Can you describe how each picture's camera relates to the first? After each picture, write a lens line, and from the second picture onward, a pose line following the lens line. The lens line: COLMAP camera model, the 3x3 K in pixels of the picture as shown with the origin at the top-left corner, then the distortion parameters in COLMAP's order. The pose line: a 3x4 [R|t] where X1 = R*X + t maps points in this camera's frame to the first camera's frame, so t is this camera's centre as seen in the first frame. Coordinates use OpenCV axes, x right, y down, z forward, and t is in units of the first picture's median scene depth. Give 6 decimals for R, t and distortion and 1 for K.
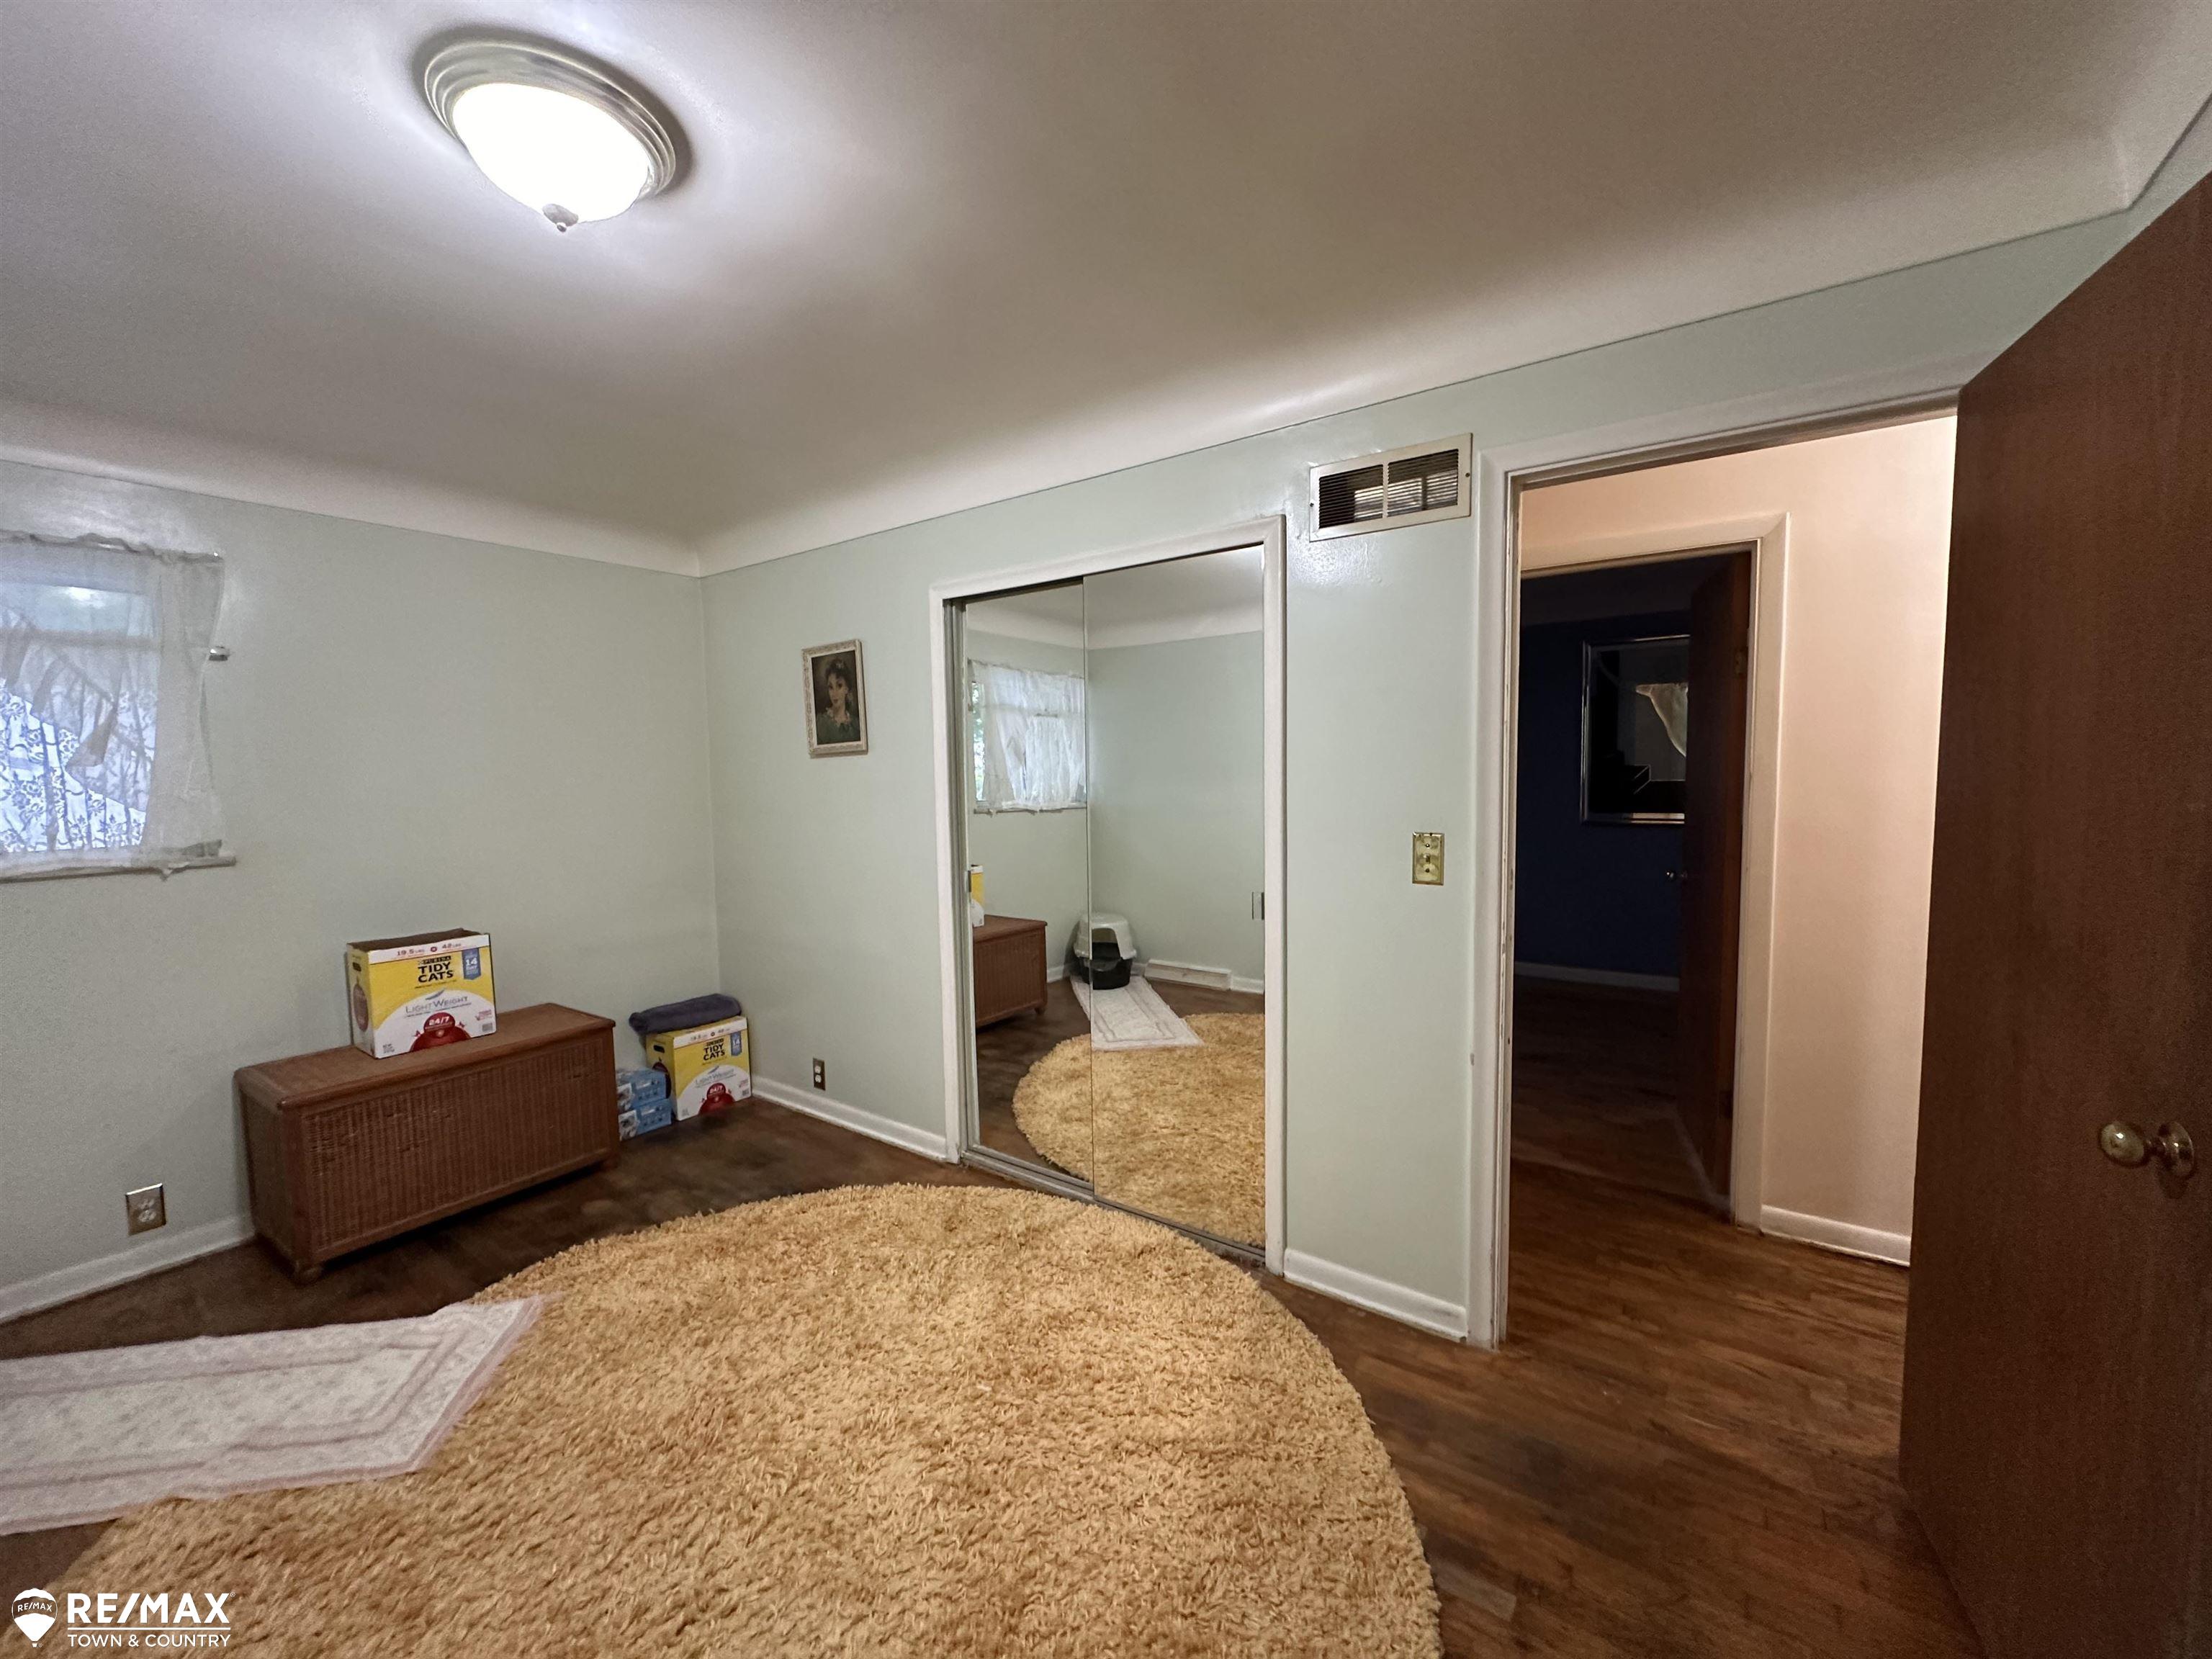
lens RADIAL K [[879.2, 0, 1106.0], [0, 879.2, 829.5], [0, 0, 1]] dist [-0.001272, -0.000025]
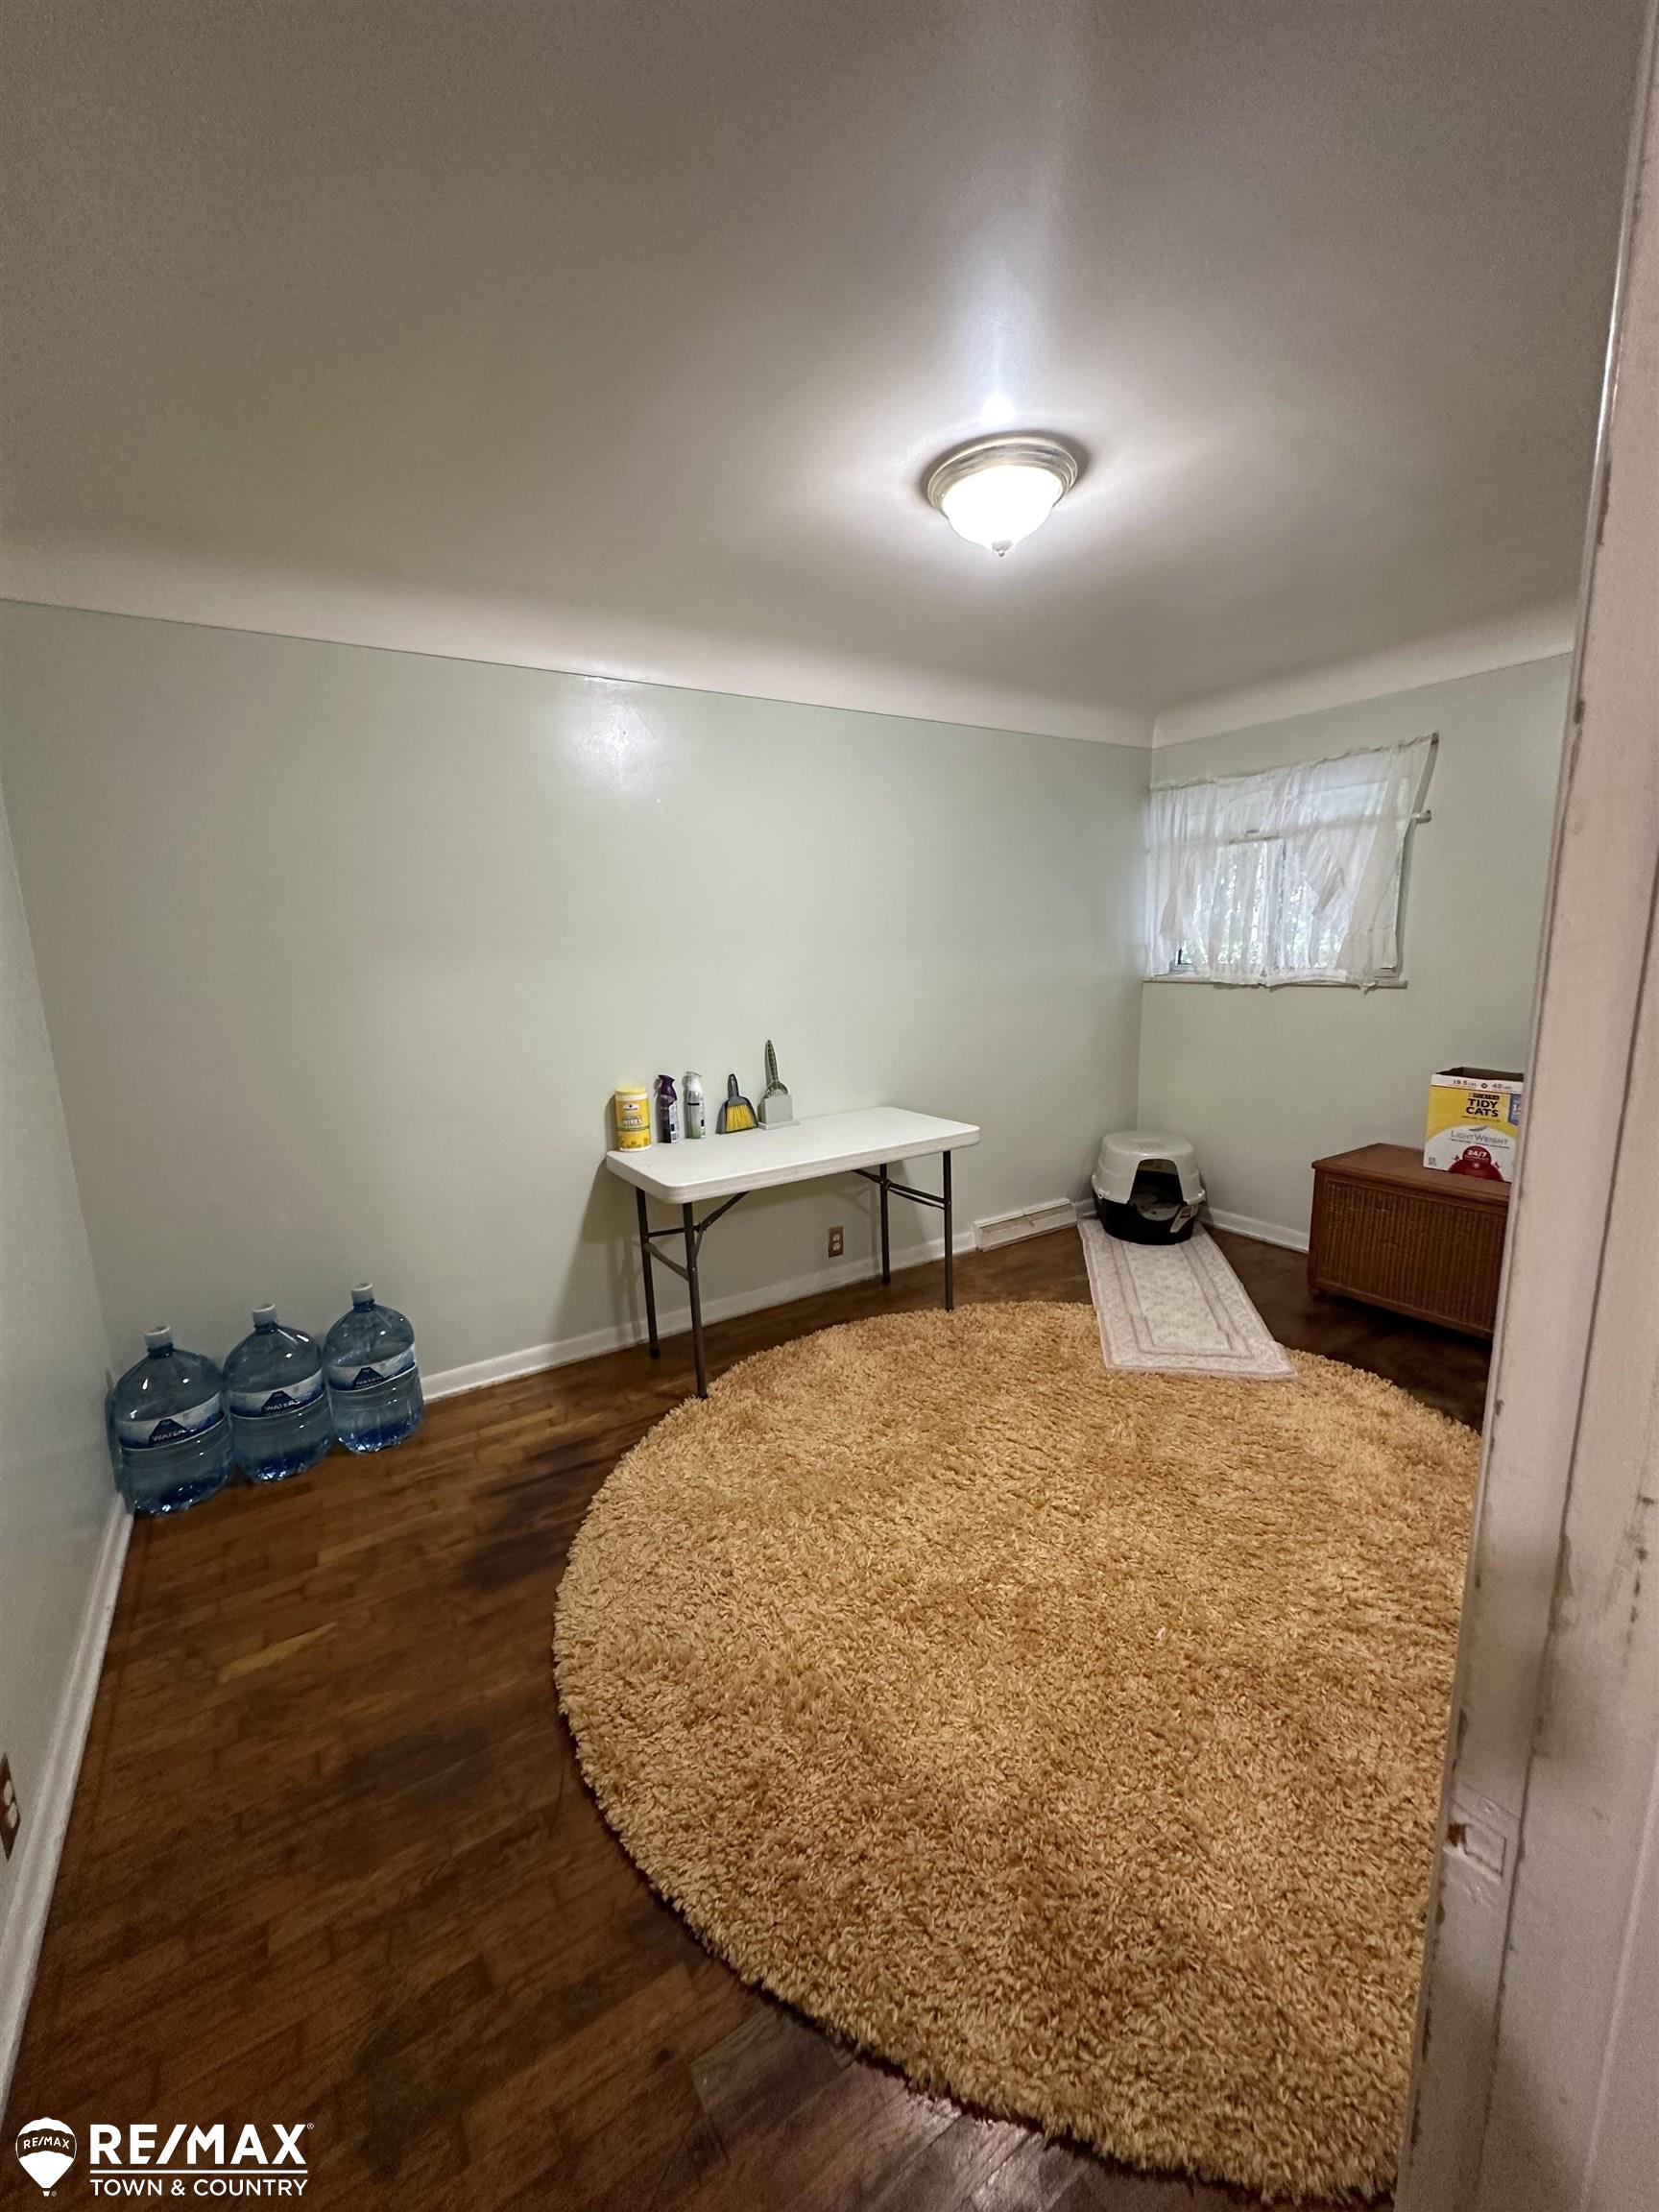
lens RADIAL K [[879.2, 0, 829.5], [0, 879.2, 1106.0], [0, 0, 1]] dist [-0.001272, -0.000025]
pose [[-0.371067, 0.199031, -0.907026, 0.531220], [-0.031240, 0.973532, 0.226405, -0.058246], [0.928080, 0.112347, -0.355028, 0.730071]]
